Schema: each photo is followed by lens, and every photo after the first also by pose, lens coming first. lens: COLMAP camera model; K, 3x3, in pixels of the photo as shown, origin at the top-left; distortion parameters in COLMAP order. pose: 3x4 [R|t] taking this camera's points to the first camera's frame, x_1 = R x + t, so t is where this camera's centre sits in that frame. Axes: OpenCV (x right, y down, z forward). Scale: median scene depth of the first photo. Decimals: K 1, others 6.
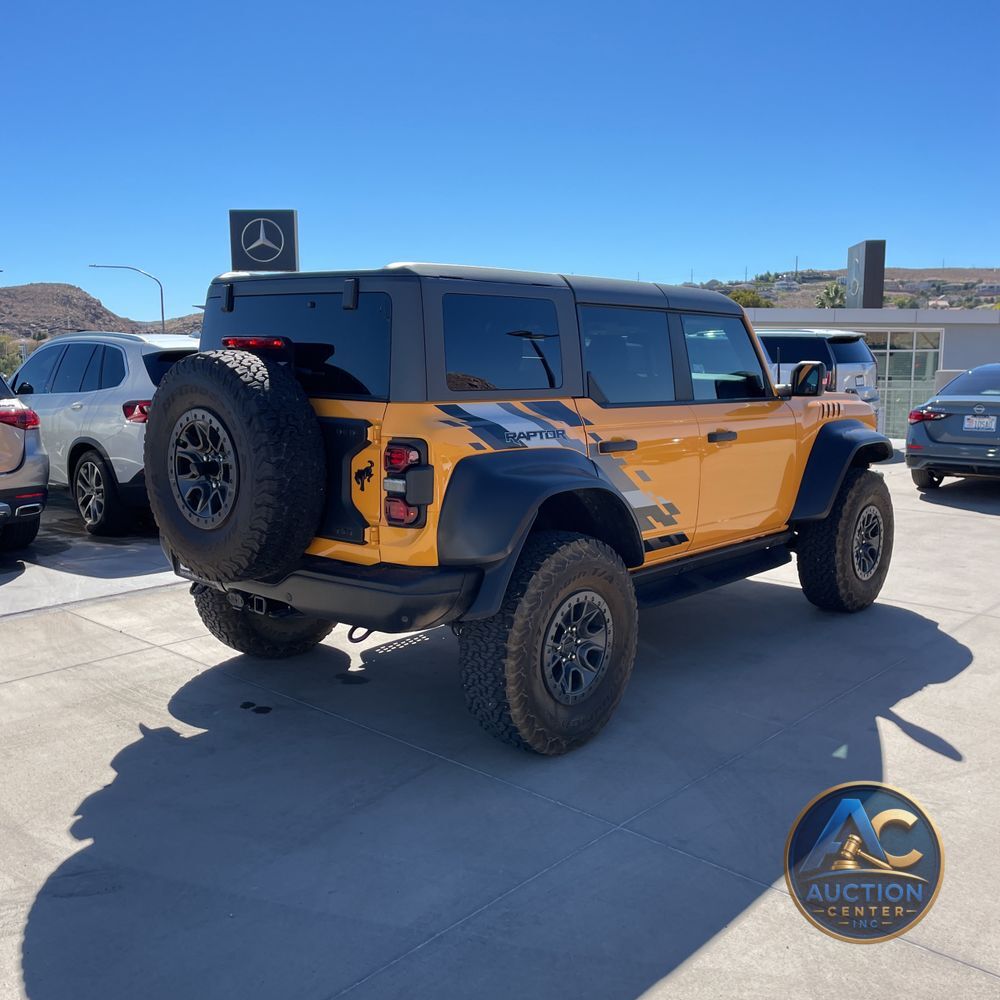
lens RADIAL K [[1019.2, 0, 500.0], [0, 1019.2, 500.0], [0, 0, 1]] dist [0.101126, -0.131629]
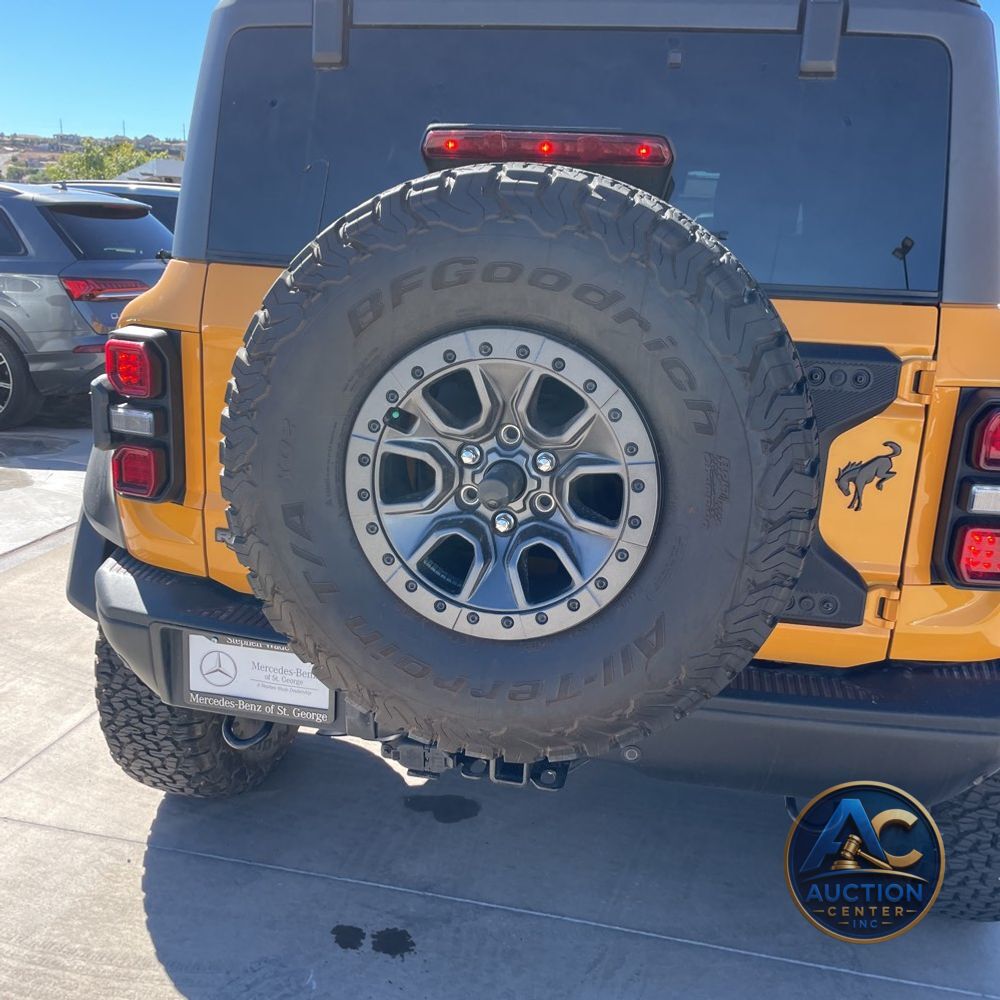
lens RADIAL K [[1007.5, 0, 509.6], [0, 1007.5, 498.4], [0, 0, 1]] dist [0.104628, -0.122981]
pose [[0.866141, -0.097880, 0.490122, -0.436260], [0.036681, 0.990440, 0.132974, -0.070670], [-0.498452, -0.097197, 0.861451, 0.631266]]
